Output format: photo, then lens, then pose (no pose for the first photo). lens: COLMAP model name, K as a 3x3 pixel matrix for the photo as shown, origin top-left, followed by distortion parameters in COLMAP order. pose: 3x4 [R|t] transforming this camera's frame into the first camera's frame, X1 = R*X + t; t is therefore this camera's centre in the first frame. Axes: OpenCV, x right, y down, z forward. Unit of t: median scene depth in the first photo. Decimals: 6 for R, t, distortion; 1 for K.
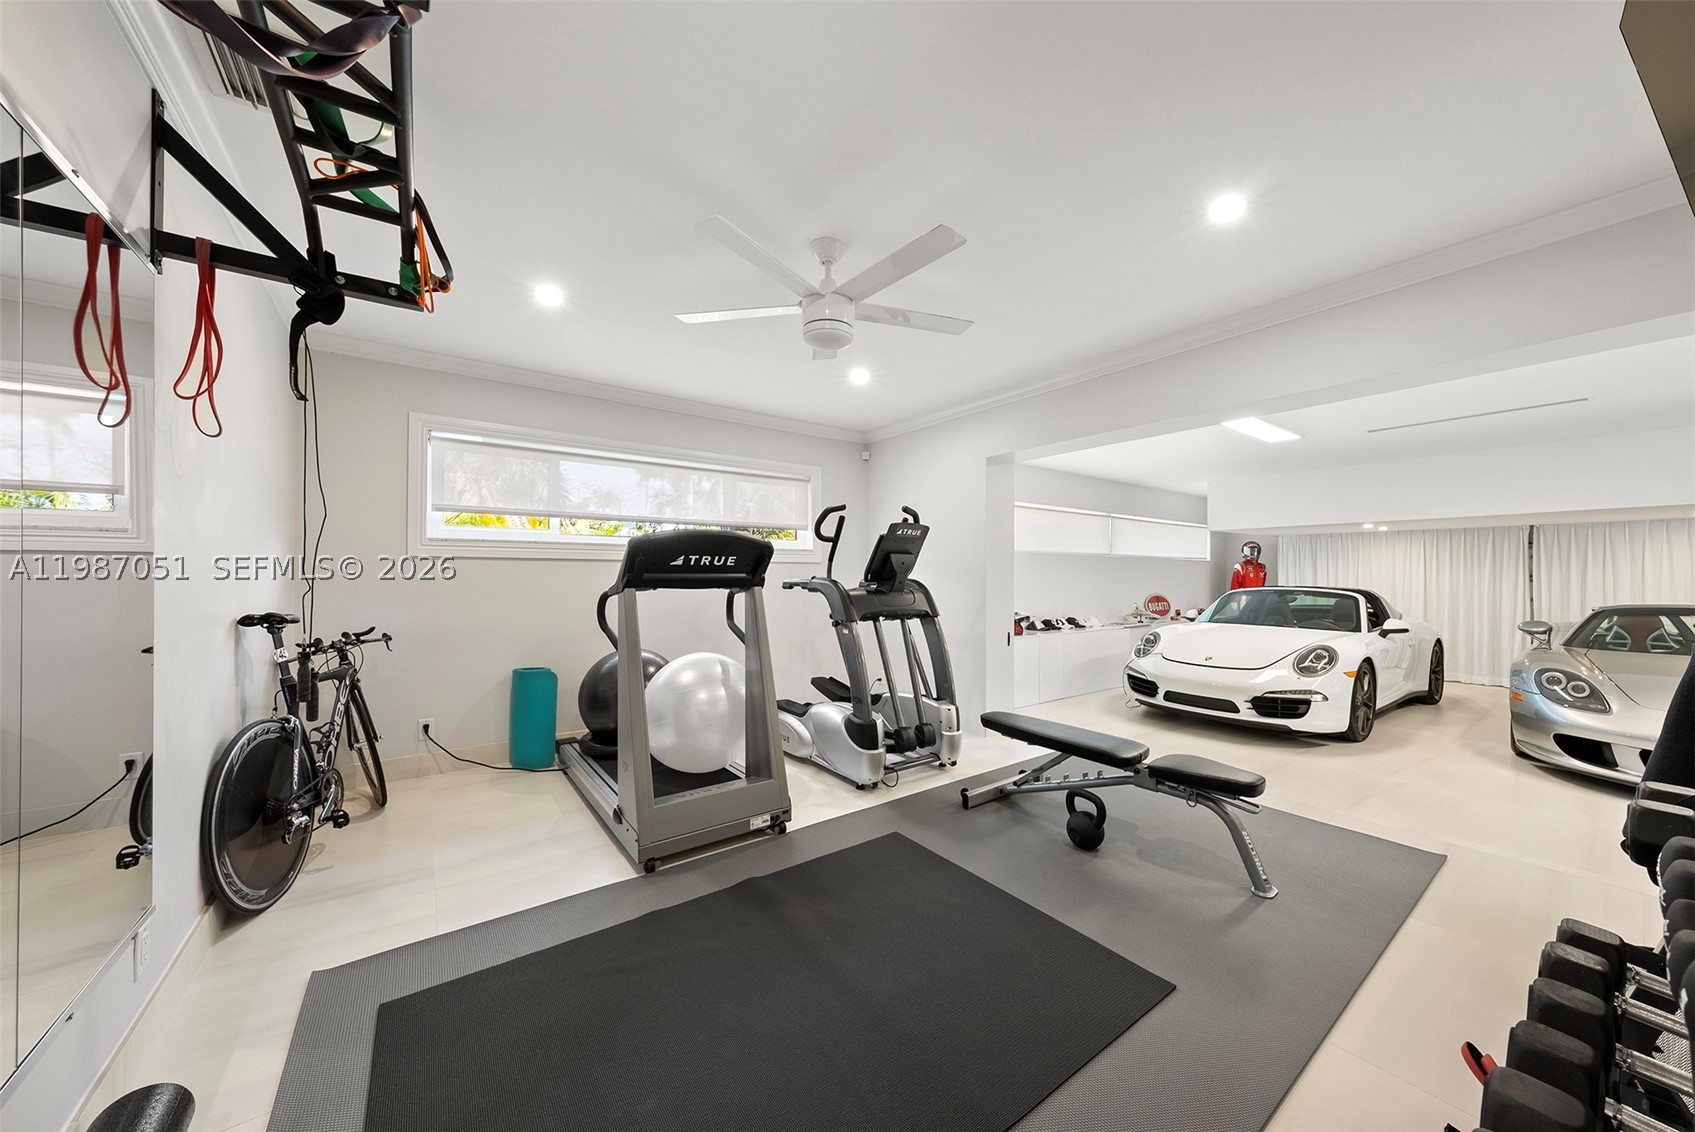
lens RADIAL K [[585.5, 0, 847.5], [0, 585.5, 566.0], [0, 0, 1]] dist [-0.000245, -0.000035]
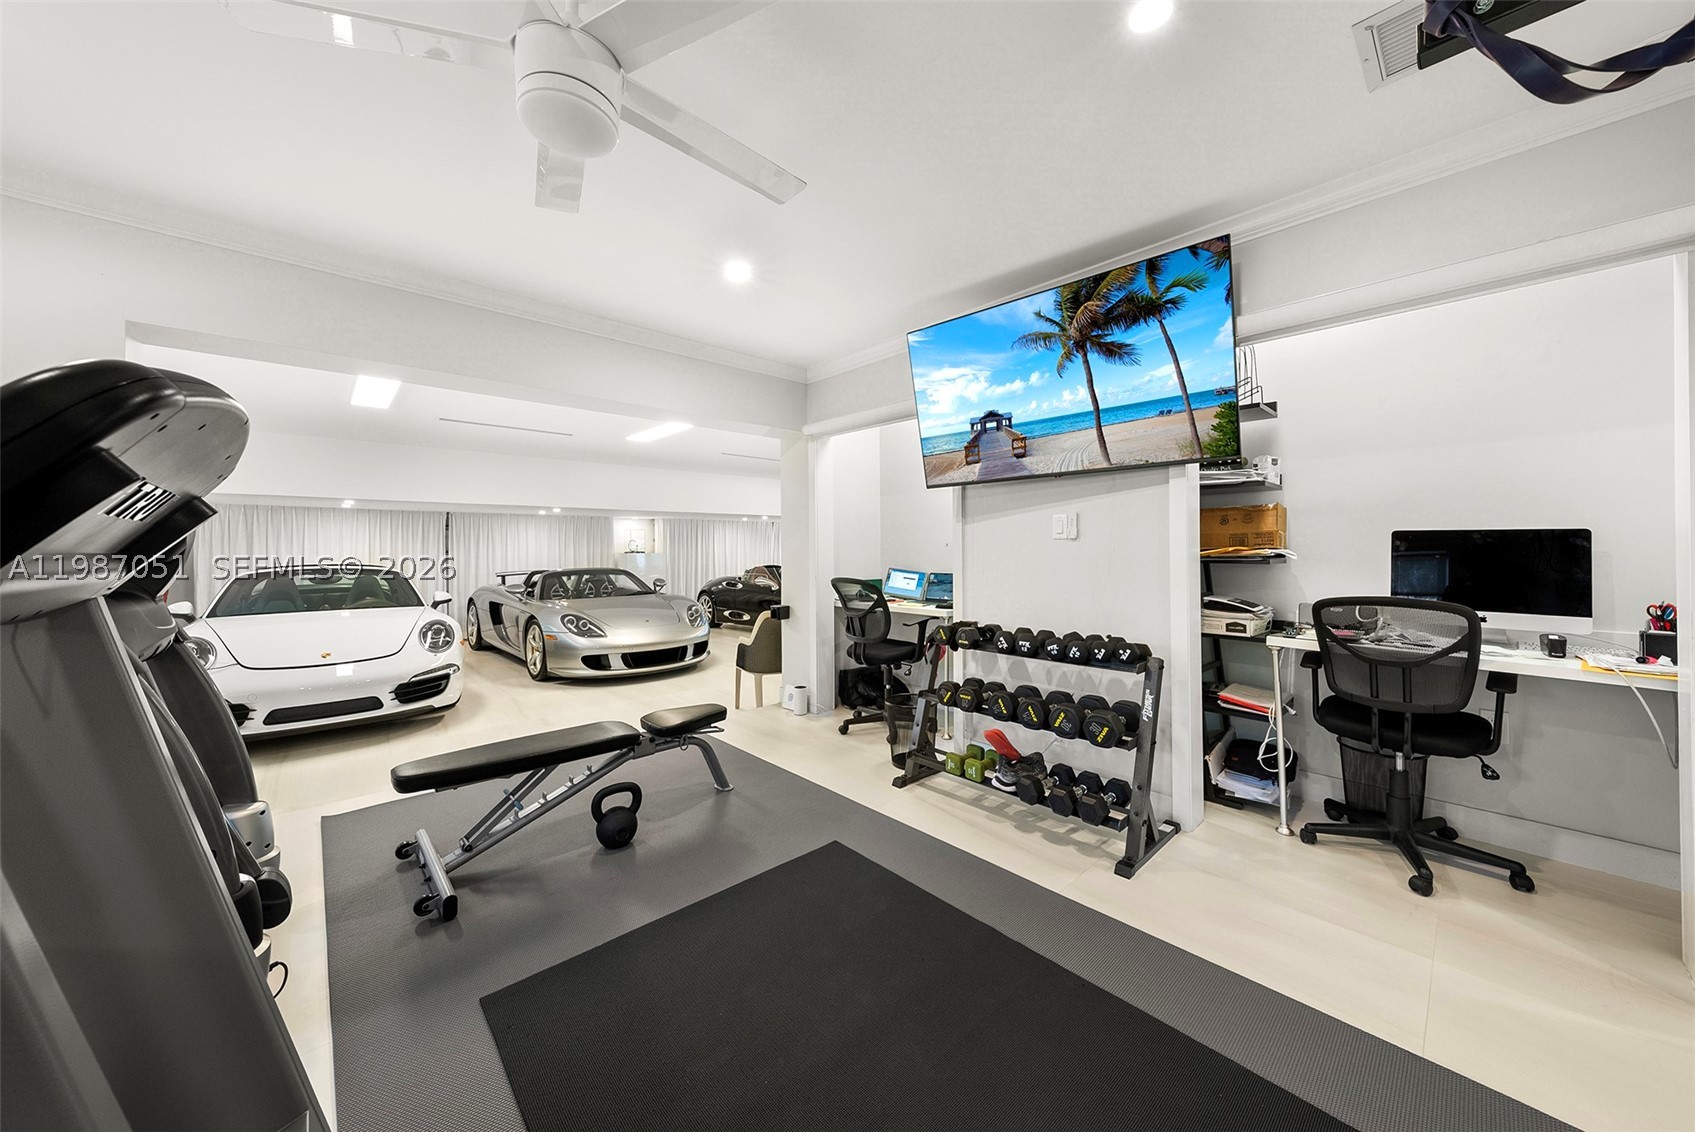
lens RADIAL K [[593.0, 0, 852.4], [0, 593.0, 538.5], [0, 0, 1]] dist [0.000006, -0.000024]
pose [[-0.127205, 0.016820, 0.991734, -0.328966], [-0.008187, 0.999804, -0.018007, 0.005928], [-0.991843, -0.010410, -0.127043, 0.432658]]
